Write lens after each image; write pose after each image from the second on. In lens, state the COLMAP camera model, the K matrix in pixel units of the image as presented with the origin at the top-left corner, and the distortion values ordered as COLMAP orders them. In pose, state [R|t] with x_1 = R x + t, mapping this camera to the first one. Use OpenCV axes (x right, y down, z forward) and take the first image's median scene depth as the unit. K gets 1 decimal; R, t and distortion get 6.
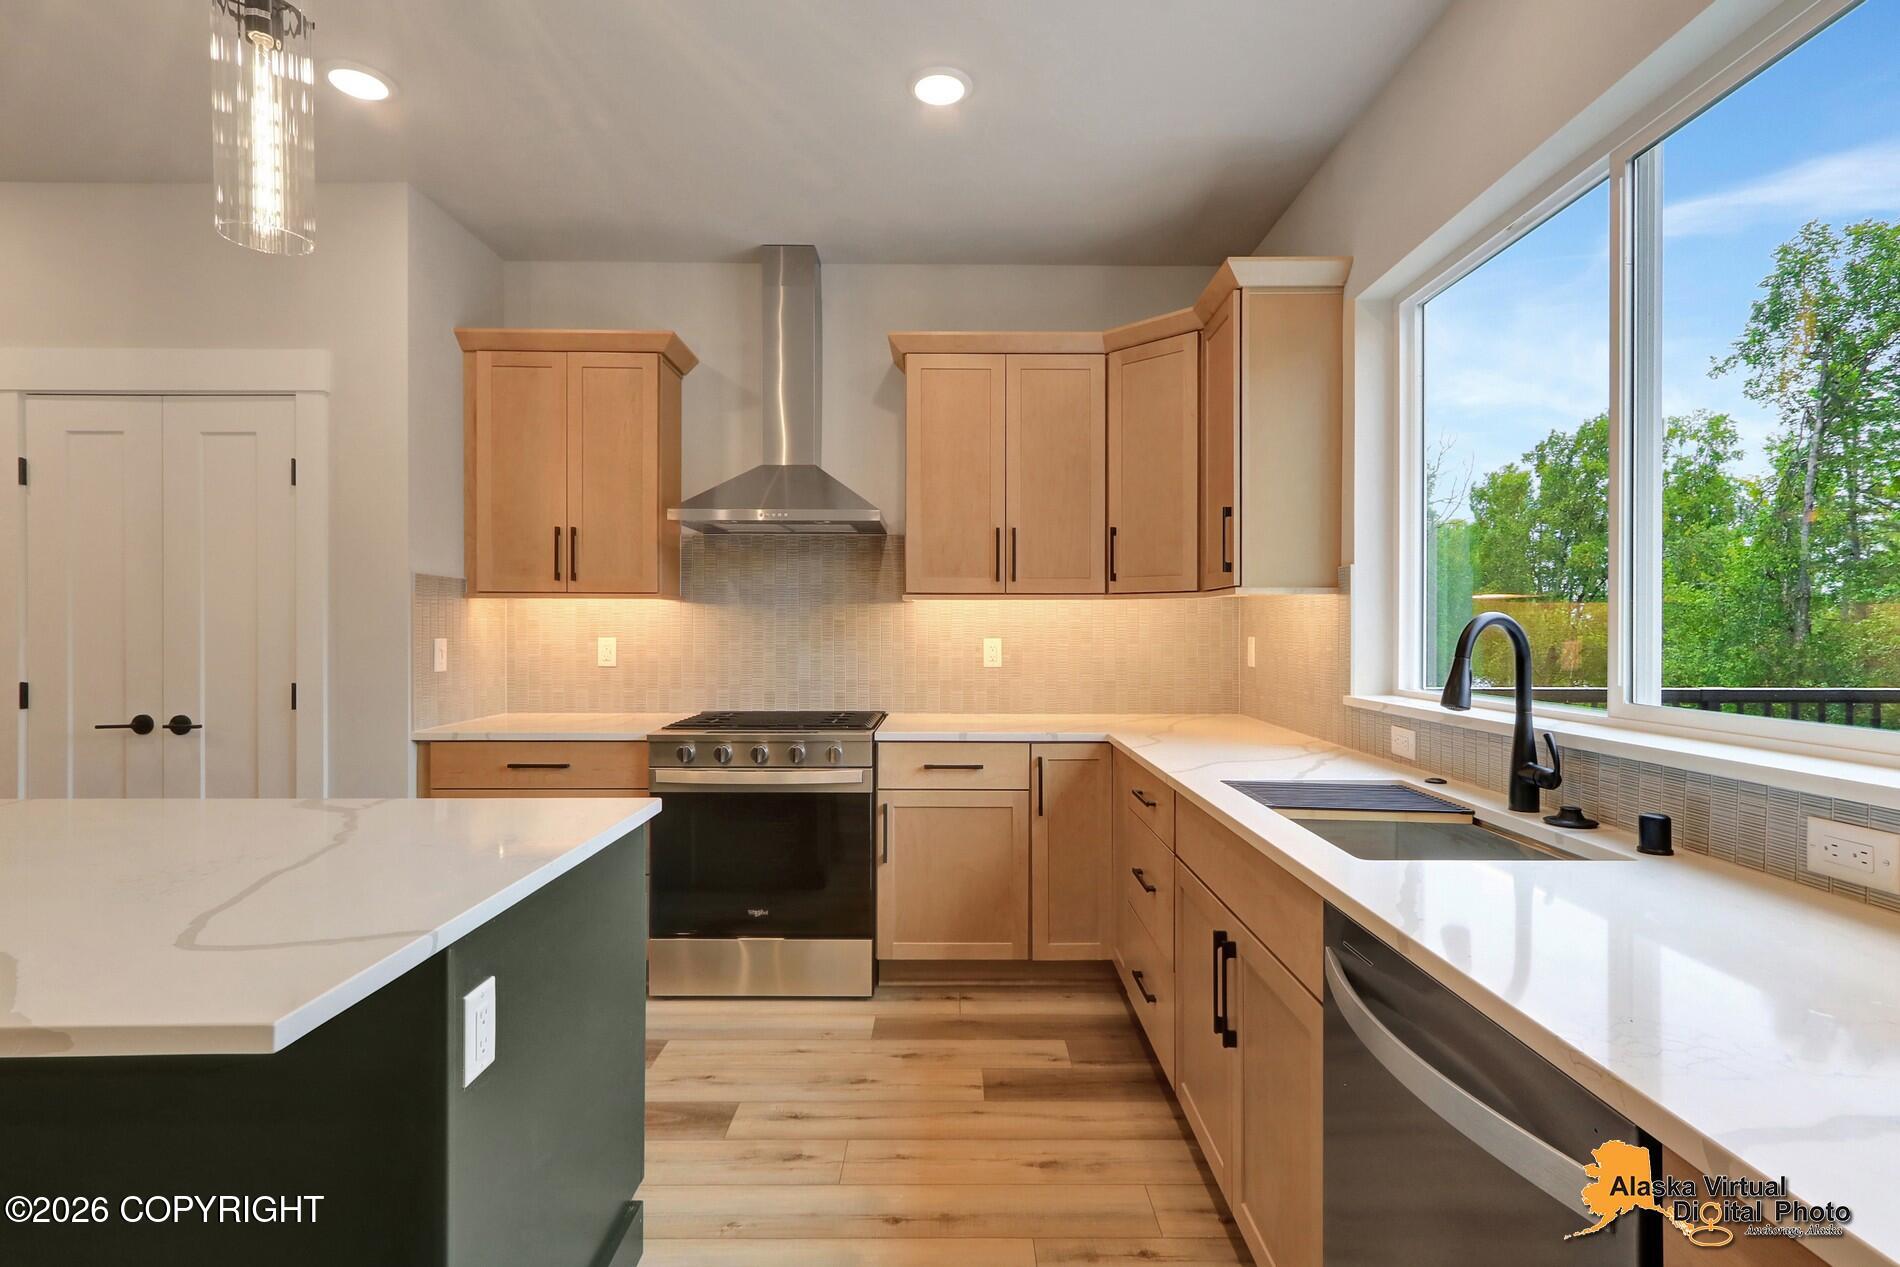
lens RADIAL K [[912.5, 0, 950.0], [0, 912.5, 633.5], [0, 0, 1]] dist [0.004843, 0.000897]
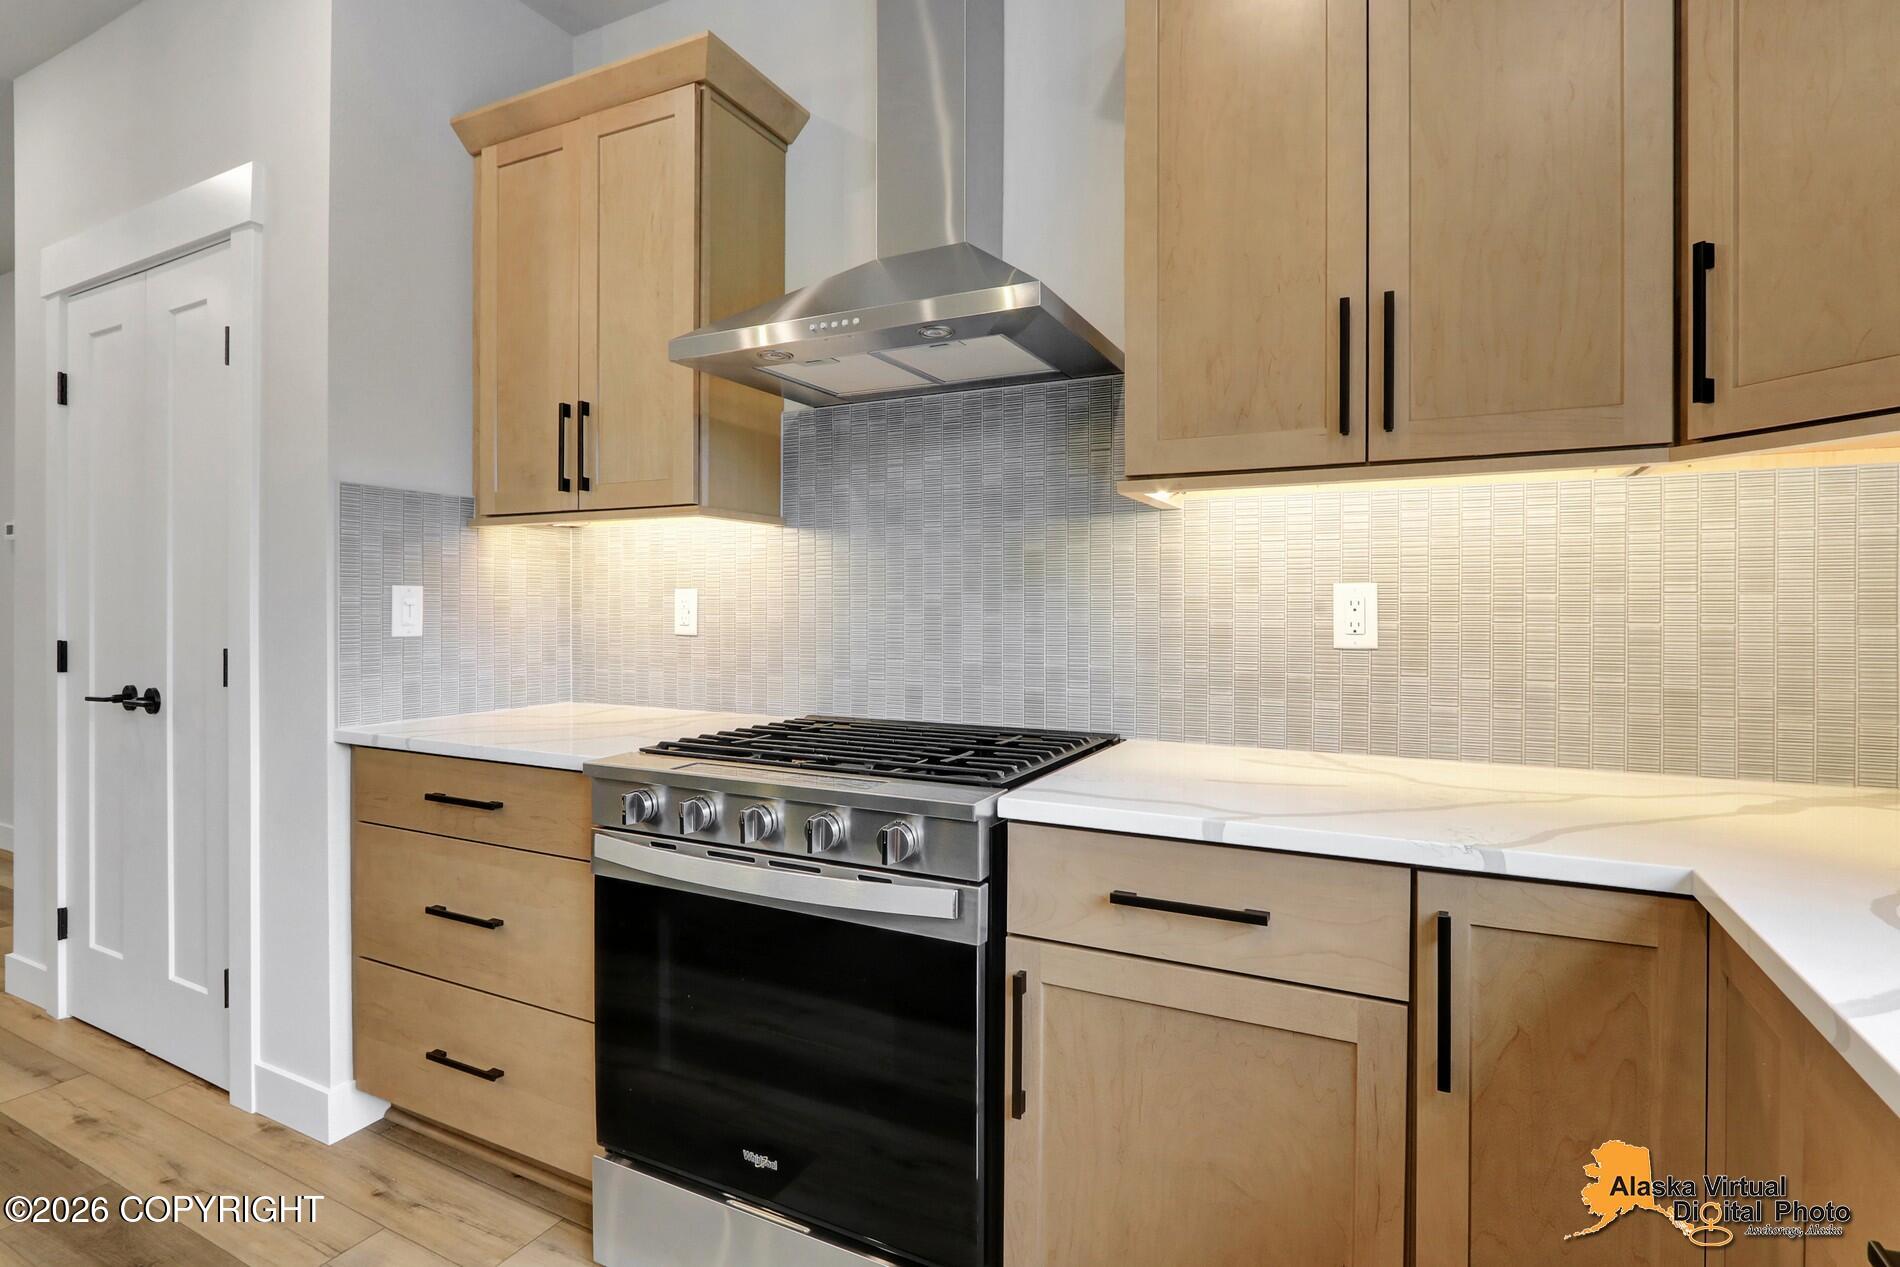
lens RADIAL K [[936.2, 0, 949.0], [0, 936.2, 610.4], [0, 0, 1]] dist [-0.017626, 0.000595]
pose [[0.892134, 0.002183, -0.451765, 0.084377], [-0.003673, 0.999990, -0.002420, 0.022730], [0.451755, 0.003818, 0.892134, 0.570467]]
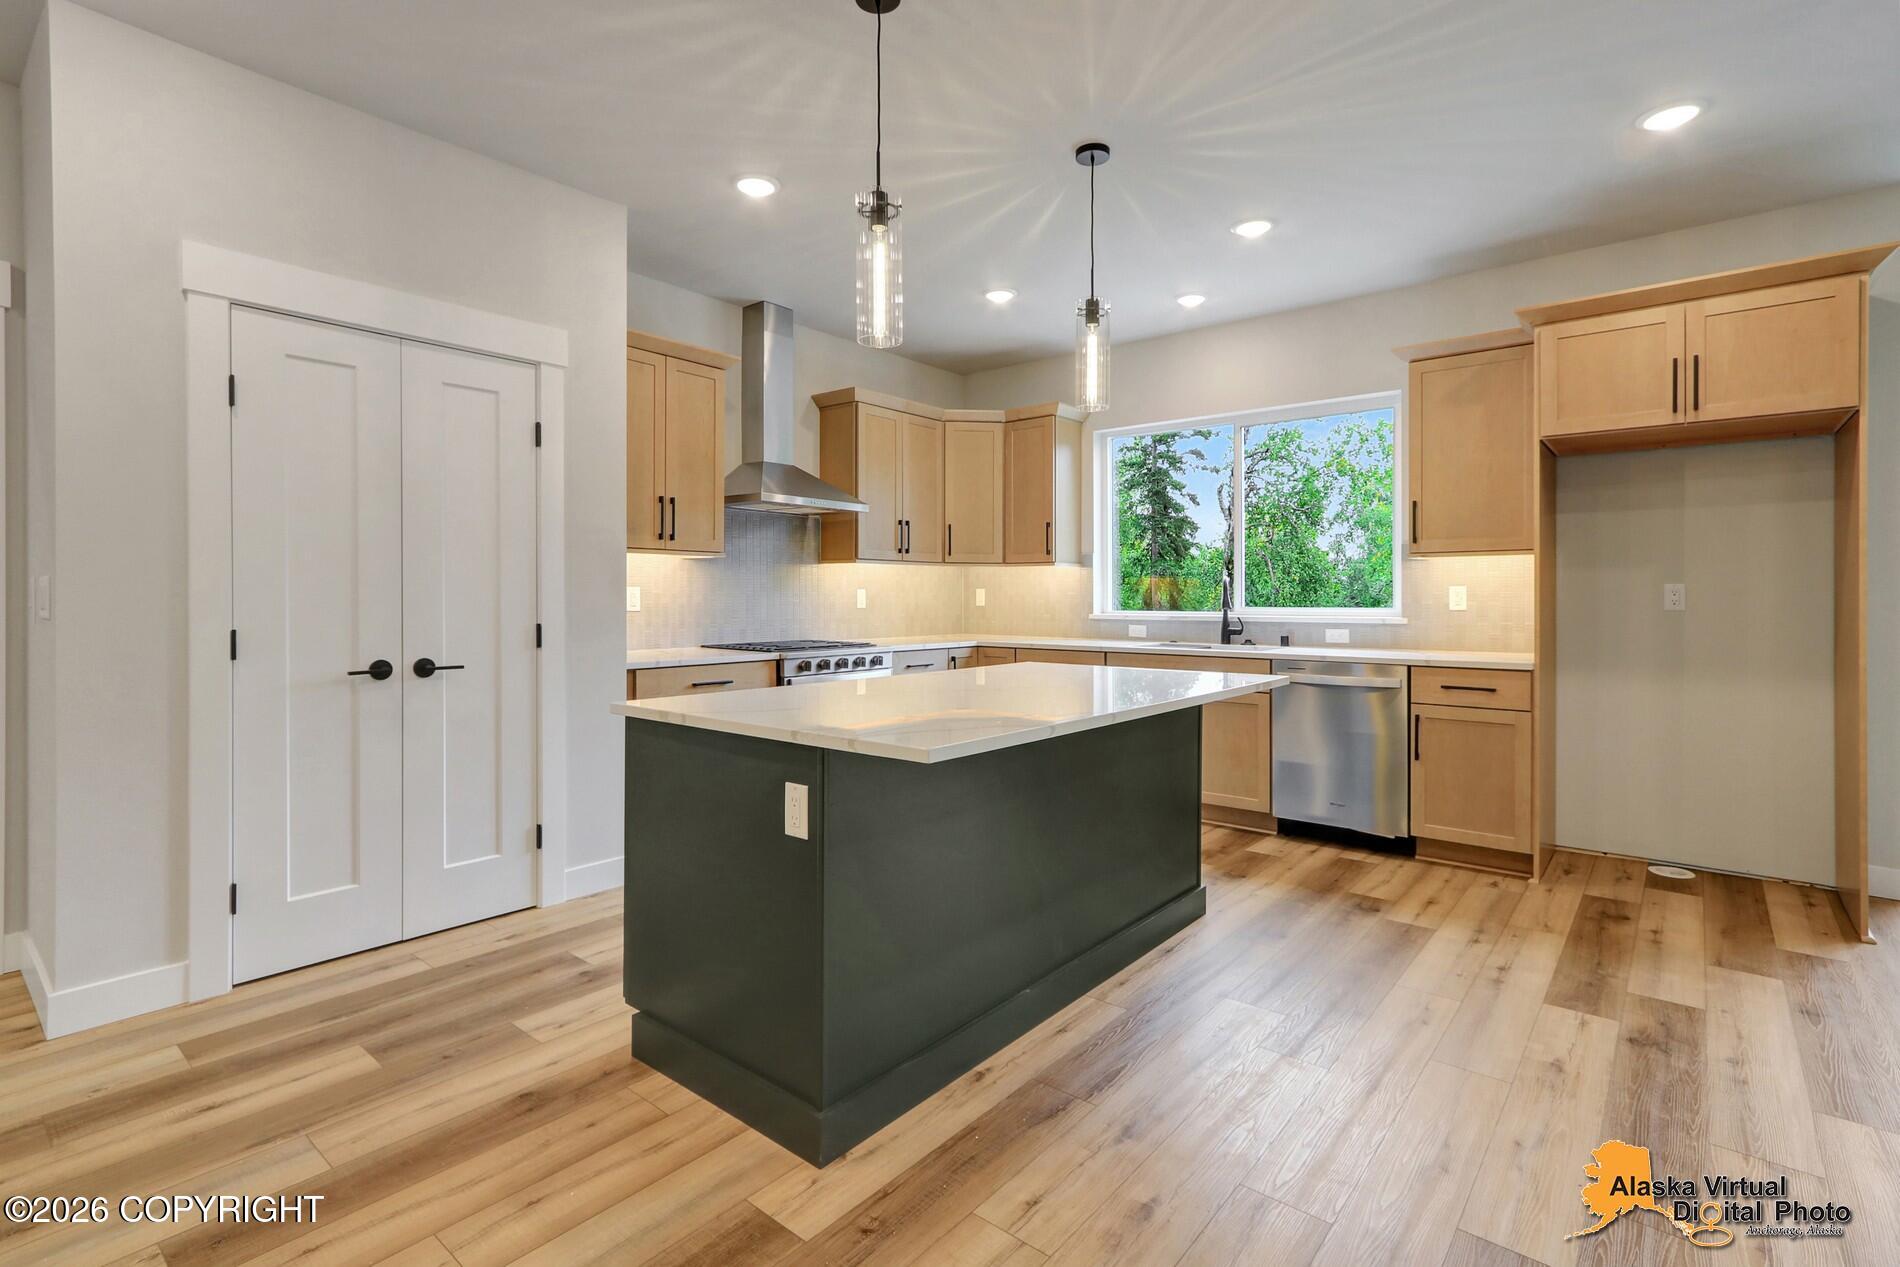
lens RADIAL K [[895.7, 0, 941.3], [0, 895.7, 595.5], [0, 0, 1]] dist [0.004529, 0.001147]
pose [[0.640708, 0.000068, 0.767785, -1.143172], [0.003965, 0.999986, -0.003397, 0.023755], [-0.767774, 0.005220, 0.640699, -0.070187]]
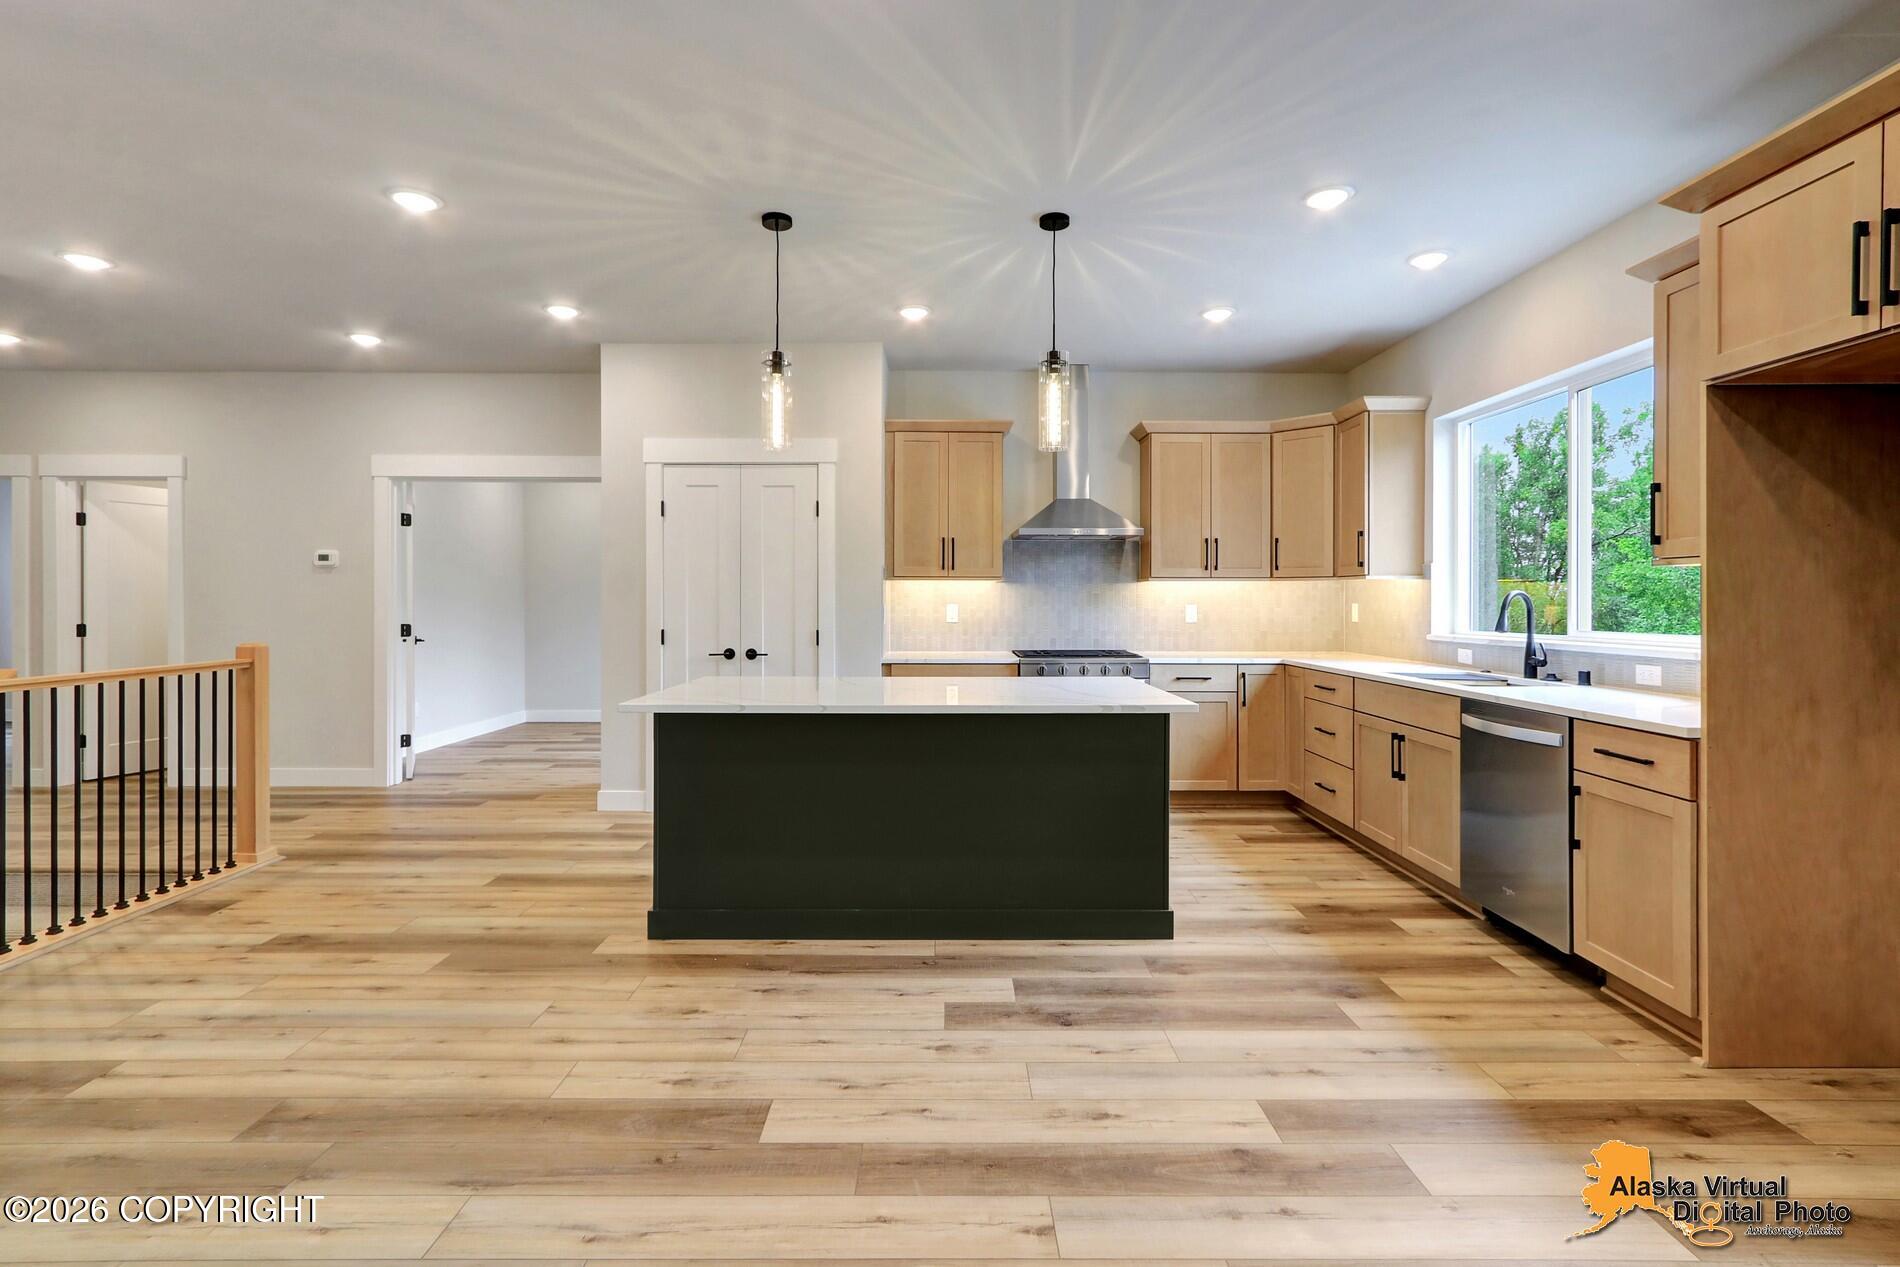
lens RADIAL K [[888.2, 0, 944.0], [0, 888.2, 603.1], [0, 0, 1]] dist [0.003417, 0.000640]
pose [[1.000000, -0.000409, -0.000761, -0.436943], [0.000408, 0.999997, -0.002406, 0.006815], [0.000762, 0.002405, 0.999997, -0.639639]]
